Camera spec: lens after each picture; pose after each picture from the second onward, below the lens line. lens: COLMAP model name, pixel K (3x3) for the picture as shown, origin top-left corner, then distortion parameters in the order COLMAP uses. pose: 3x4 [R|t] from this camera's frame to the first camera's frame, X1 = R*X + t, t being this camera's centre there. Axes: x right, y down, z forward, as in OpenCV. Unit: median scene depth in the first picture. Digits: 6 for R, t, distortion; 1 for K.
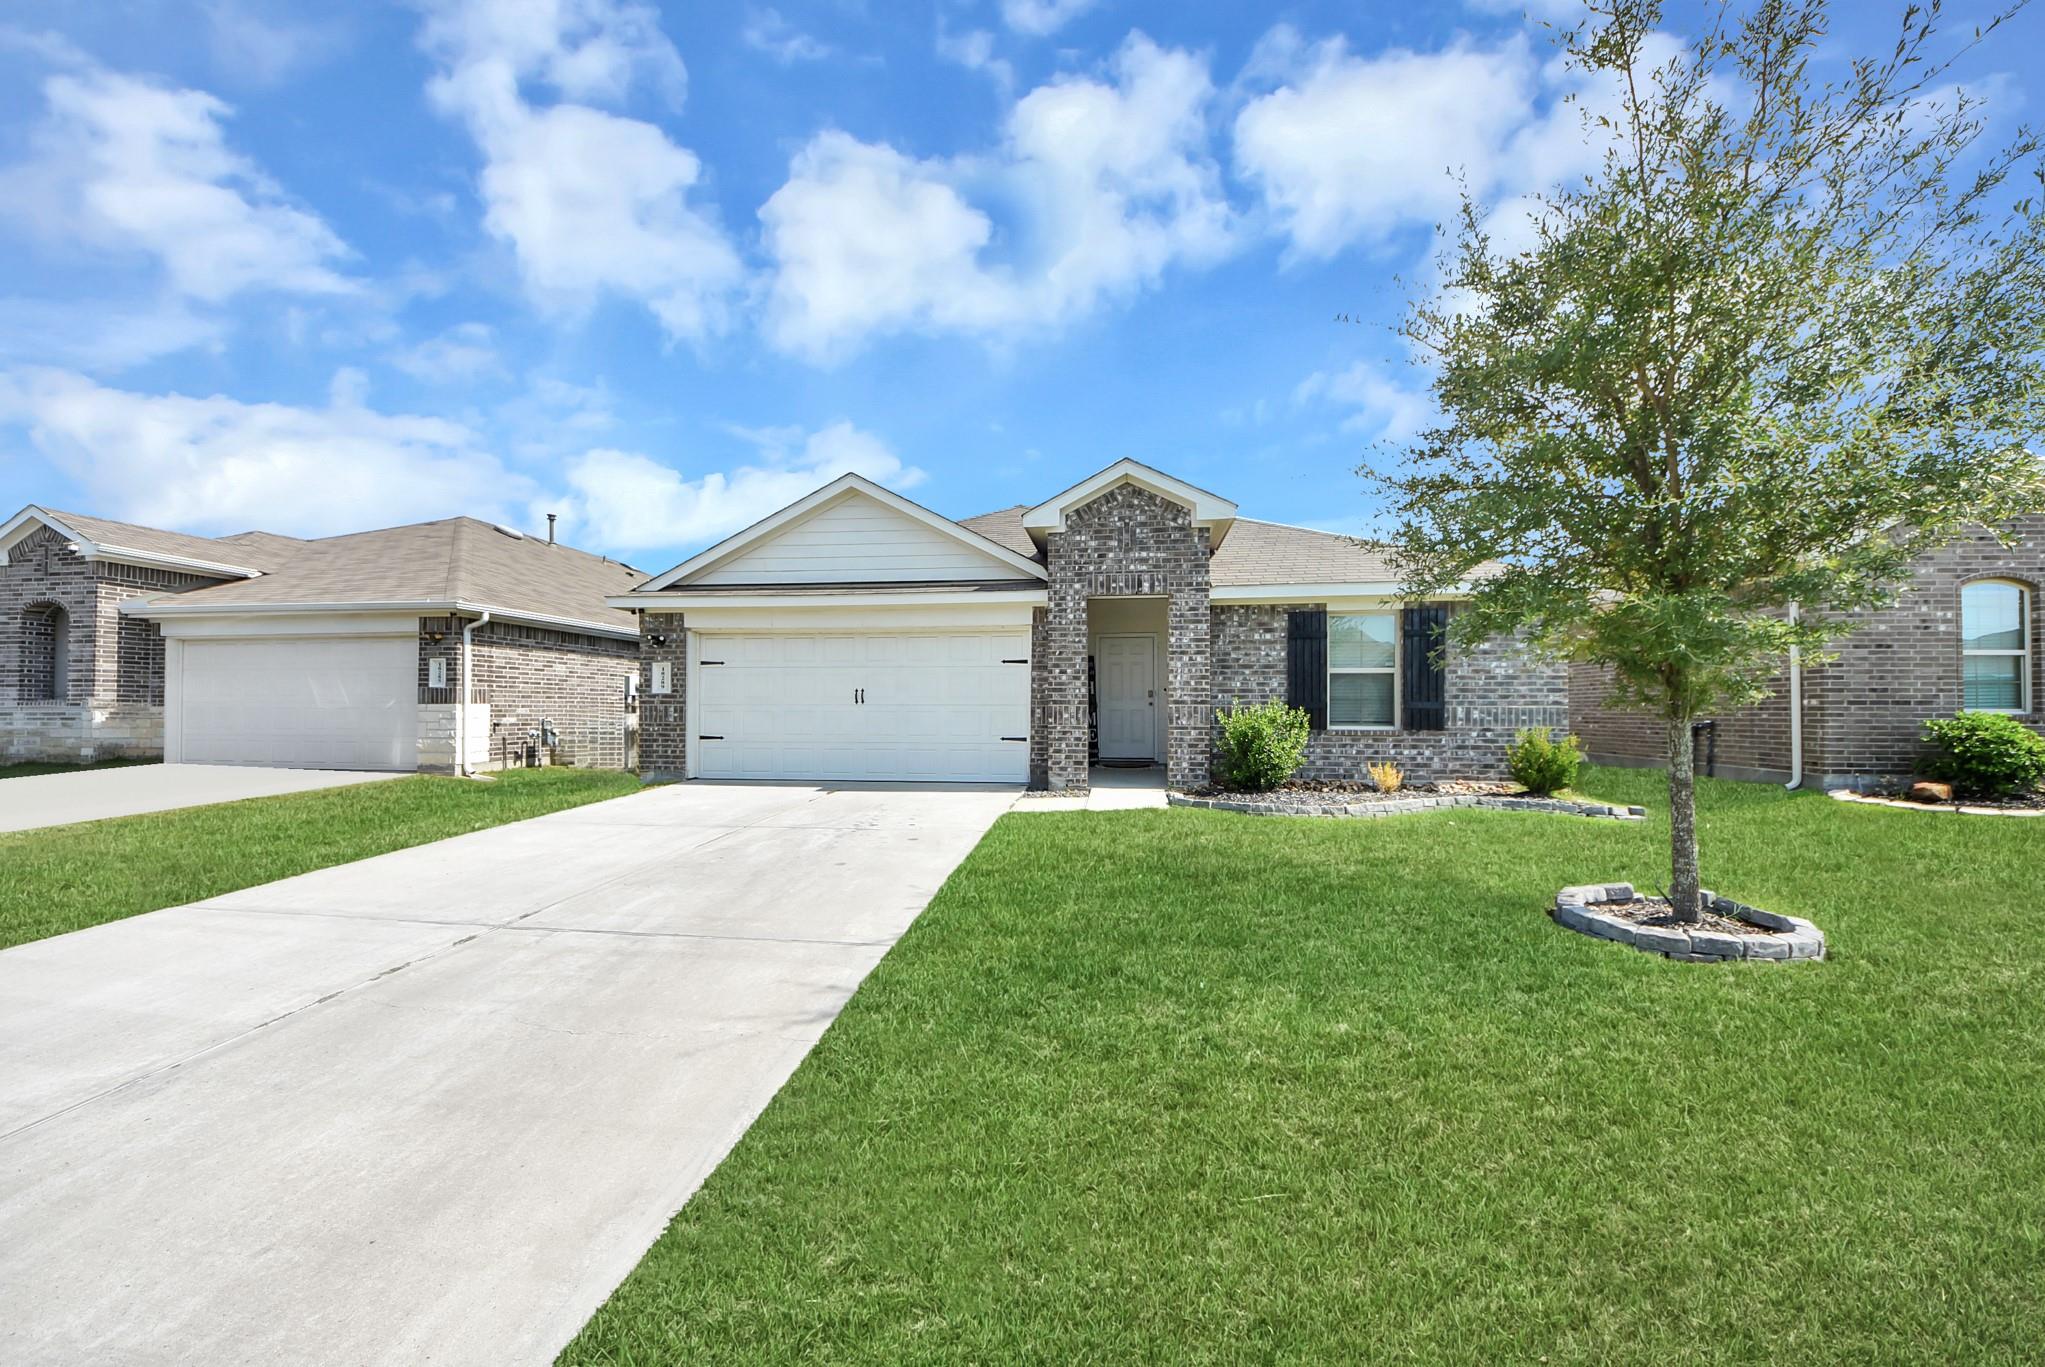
lens RADIAL K [[727.0, 0, 1026.1], [0, 727.0, 685.1], [0, 0, 1]] dist [0.025163, -0.006930]
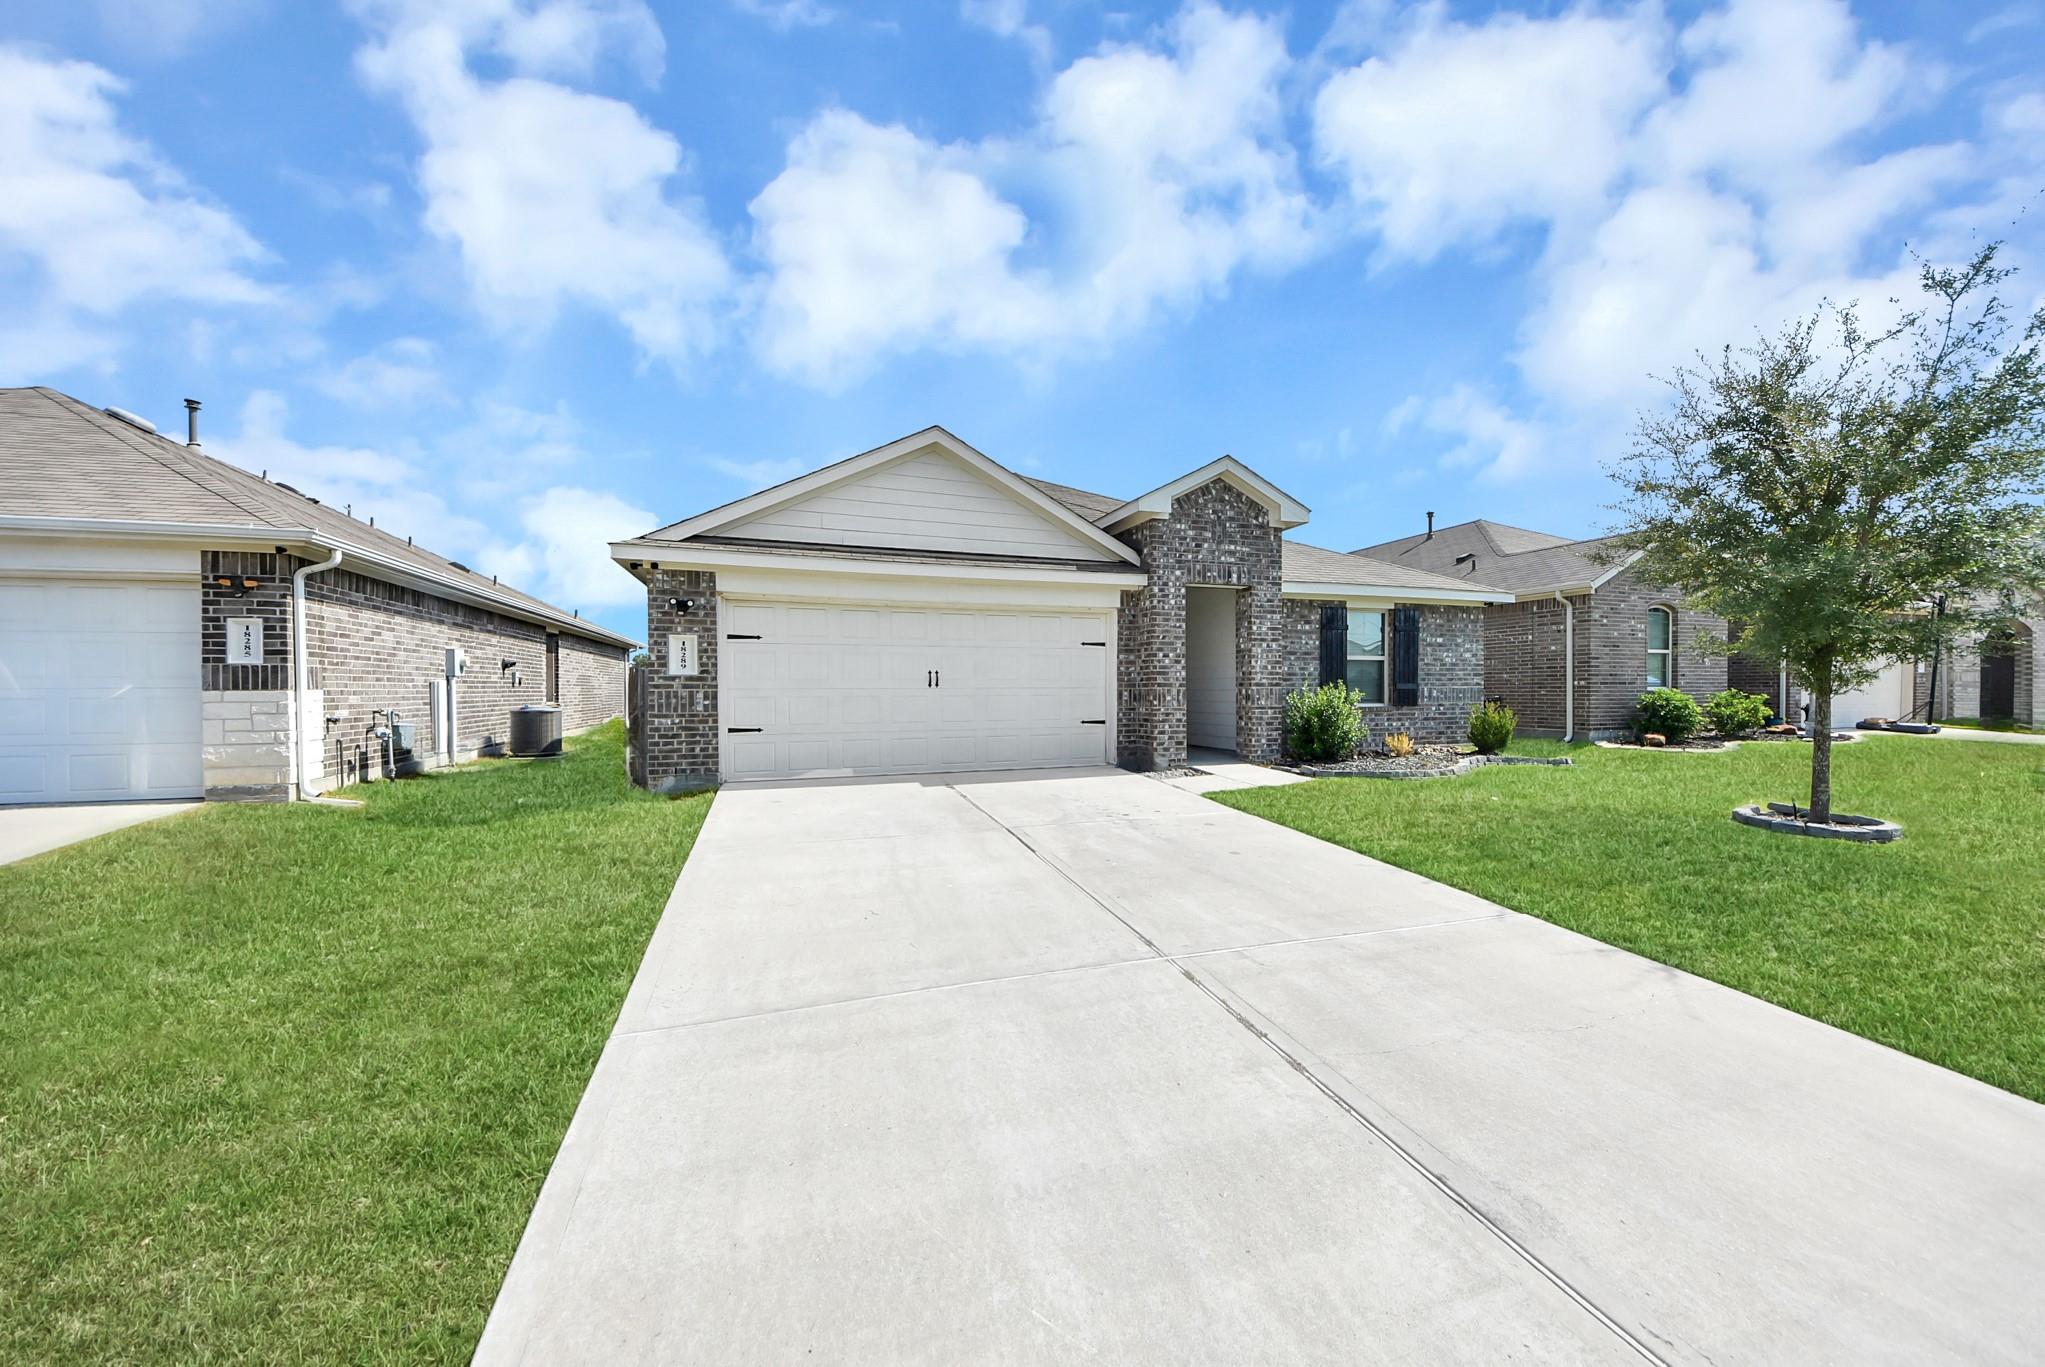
lens RADIAL K [[737.8, 0, 1027.9], [0, 737.8, 682.7], [0, 0, 1]] dist [0.027193, -0.007255]
pose [[0.891409, -0.002249, 0.453195, -0.599094], [-0.009199, 0.999692, 0.023055, -0.002122], [-0.453107, -0.024720, 0.891113, 0.156301]]
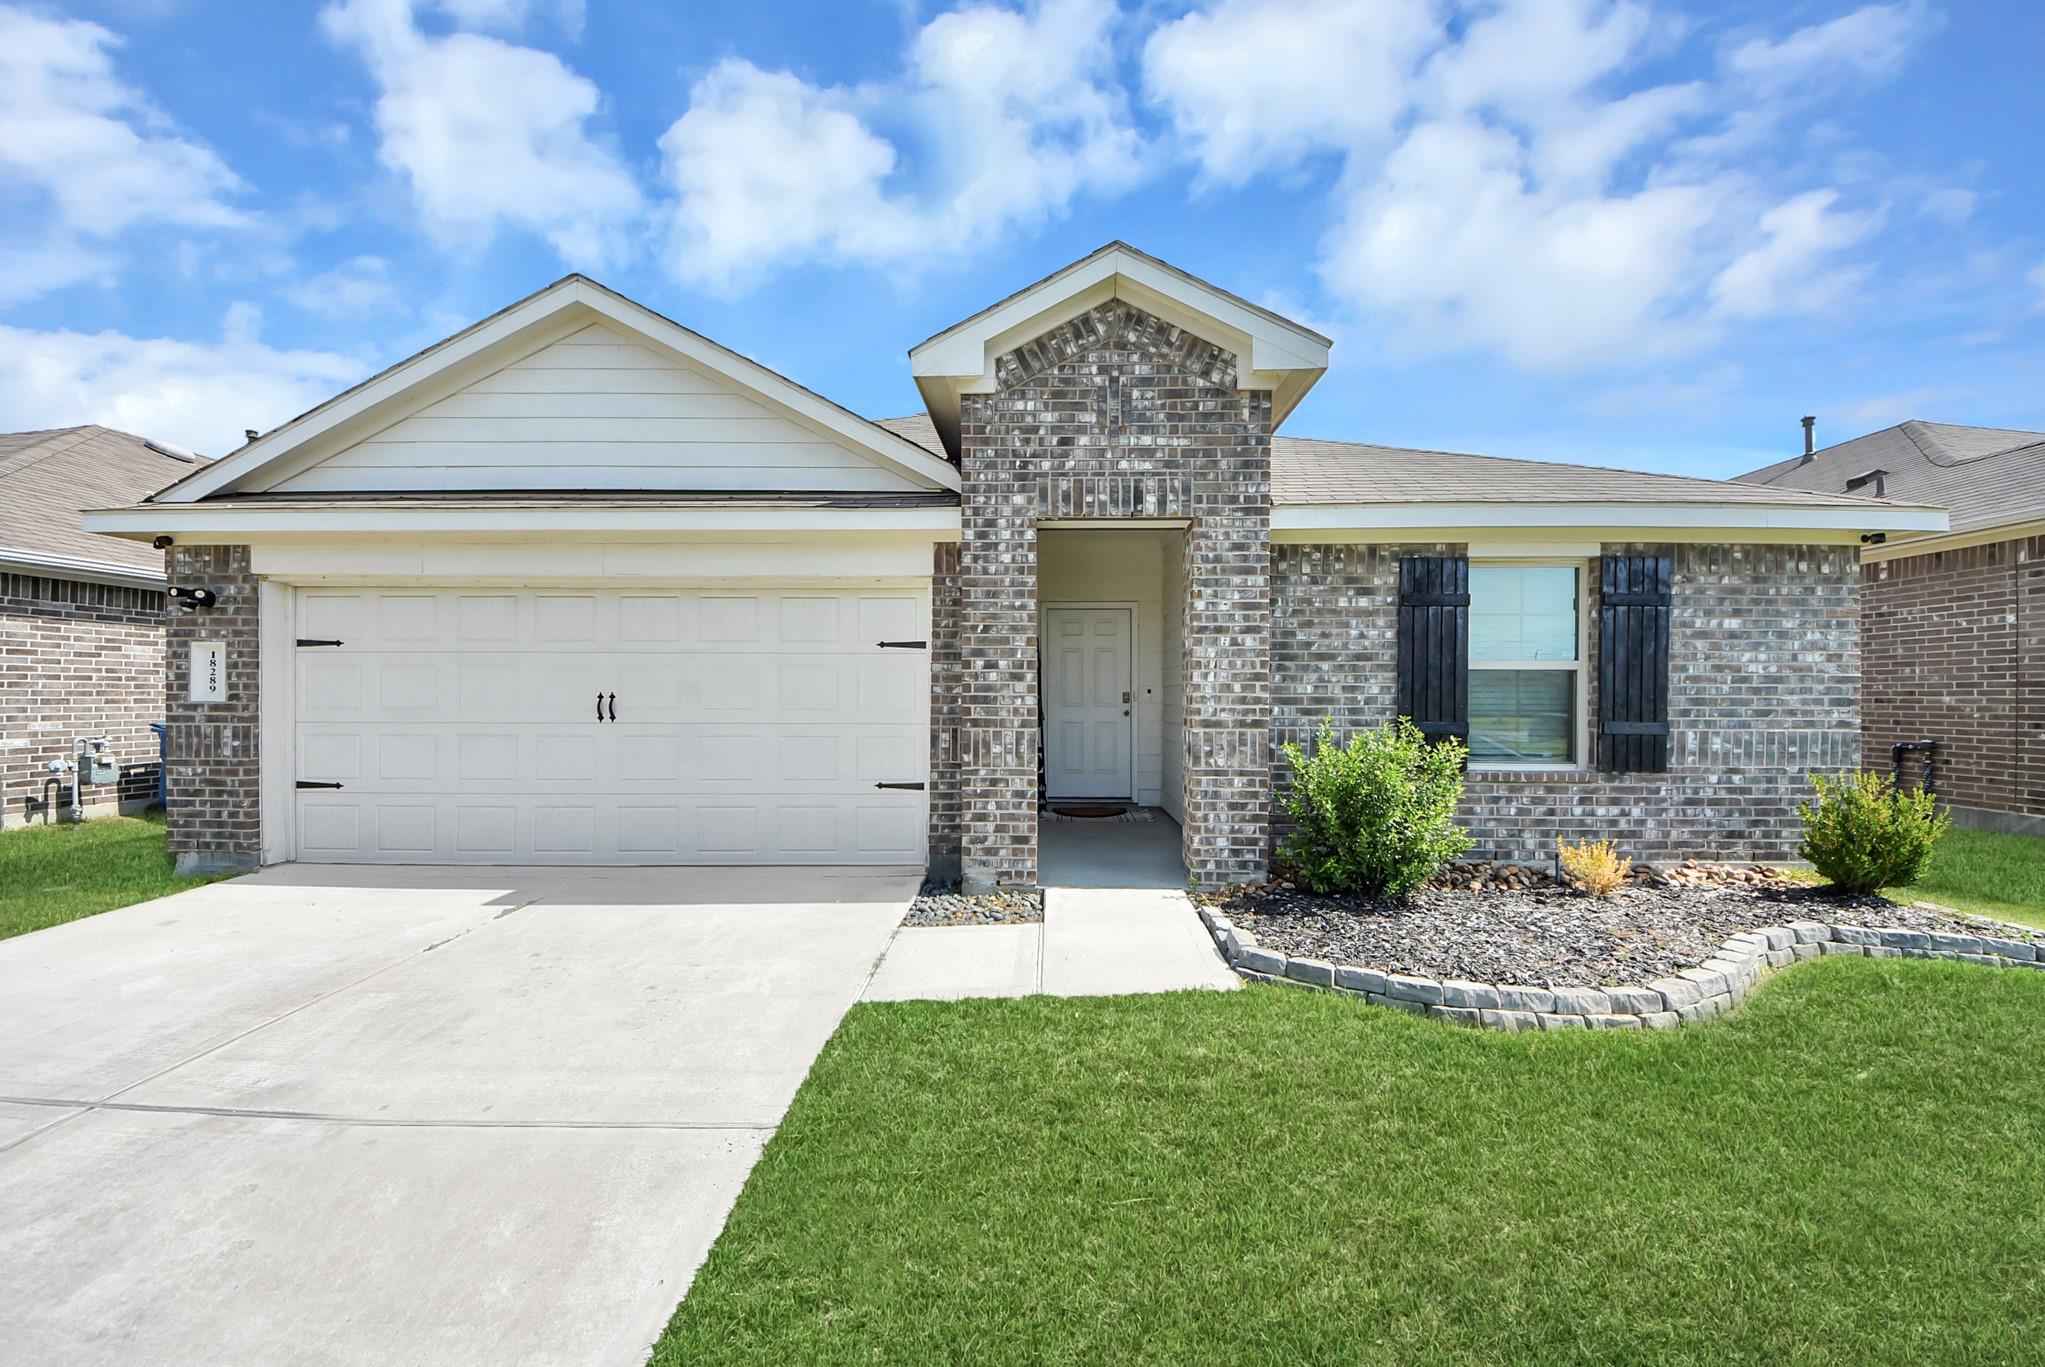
lens RADIAL K [[747.6, 0, 1028.3], [0, 747.6, 689.9], [0, 0, 1]] dist [0.037982, -0.031953]
pose [[0.993686, 0.000993, 0.112188, 0.017490], [-0.003895, 0.999663, 0.025647, -0.014347], [-0.112125, -0.025922, 0.993356, 0.467451]]
